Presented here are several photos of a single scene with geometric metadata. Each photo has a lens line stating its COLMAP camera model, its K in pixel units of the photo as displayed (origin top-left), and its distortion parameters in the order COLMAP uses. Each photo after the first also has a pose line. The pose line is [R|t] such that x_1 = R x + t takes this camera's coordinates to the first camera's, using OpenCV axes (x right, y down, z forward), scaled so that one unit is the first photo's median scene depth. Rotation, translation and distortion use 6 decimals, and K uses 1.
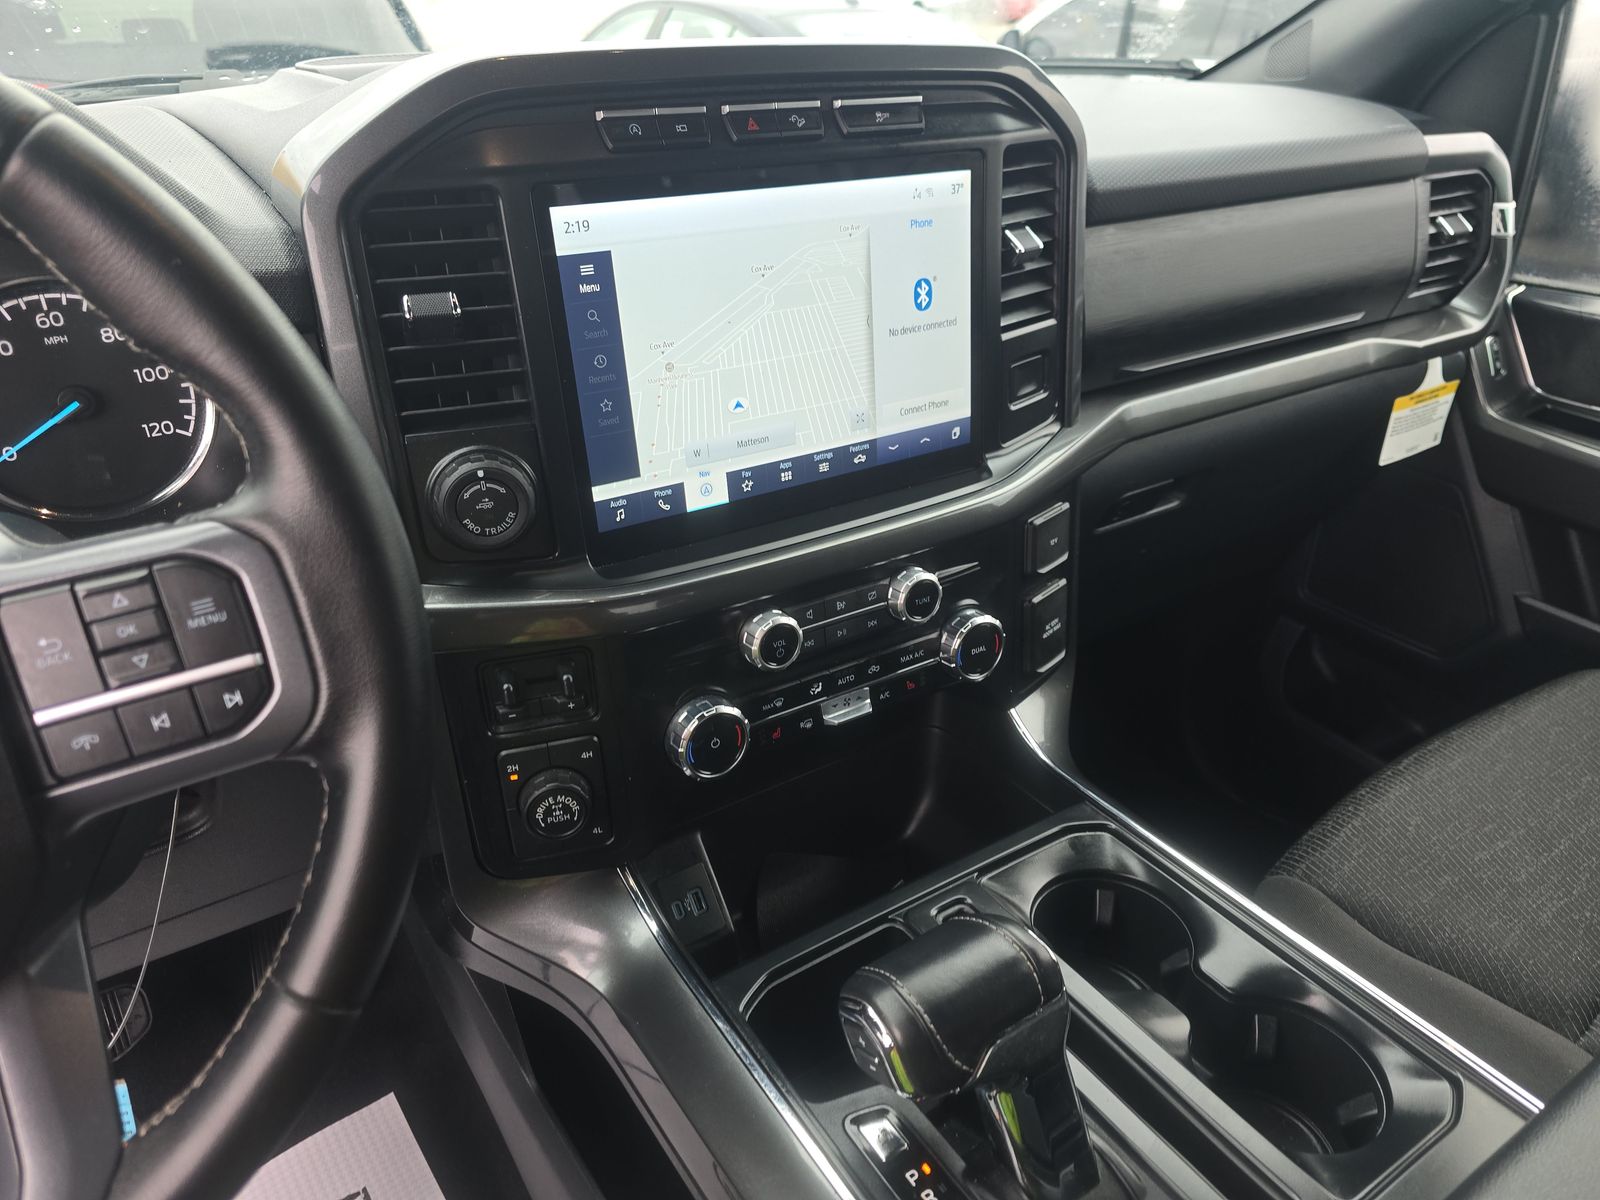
lens RADIAL K [[1075.0, 0, 757.7], [0, 1075.0, 629.9], [0, 0, 1]] dist [0.009100, -0.001636]
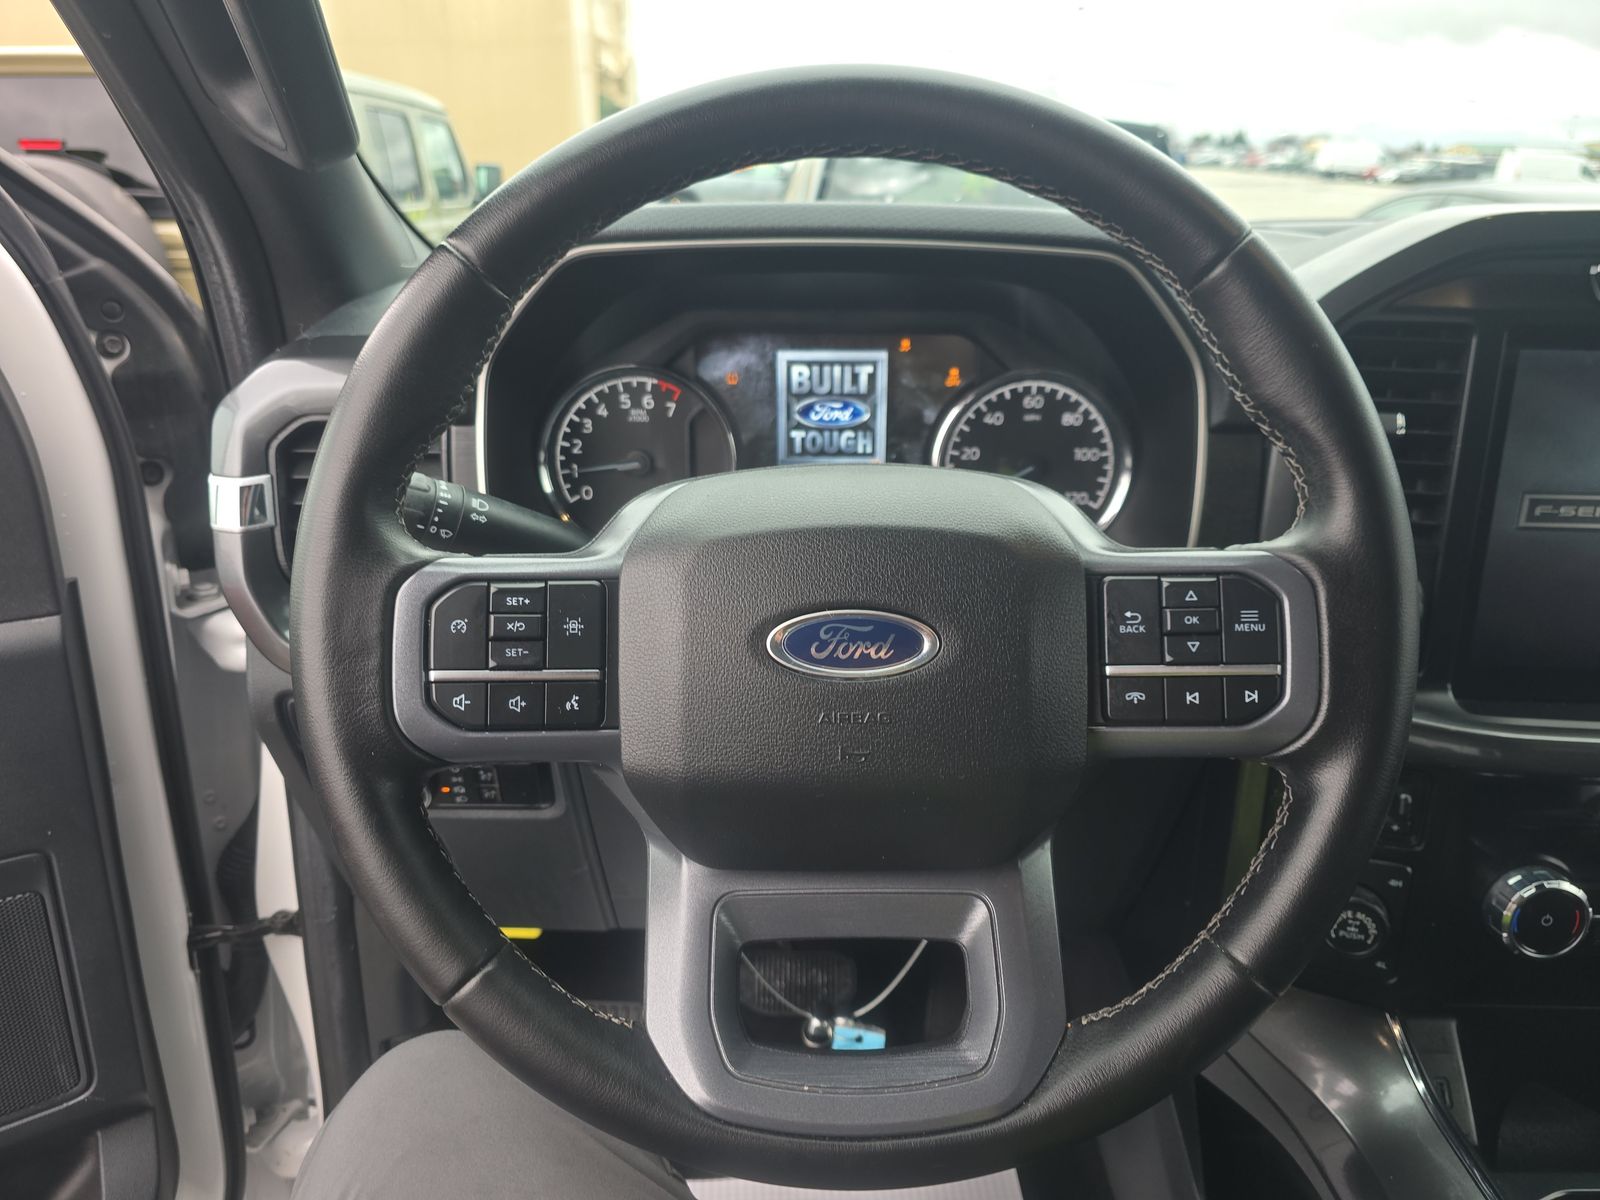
lens RADIAL K [[1075.0, 0, 757.7], [0, 1075.0, 629.9], [0, 0, 1]] dist [0.009100, -0.001636]
pose [[0.834163, 0.212513, -0.508930, -0.341511], [-0.283134, 0.956909, -0.064496, 0.218942], [0.473293, 0.197895, 0.858388, -0.288544]]
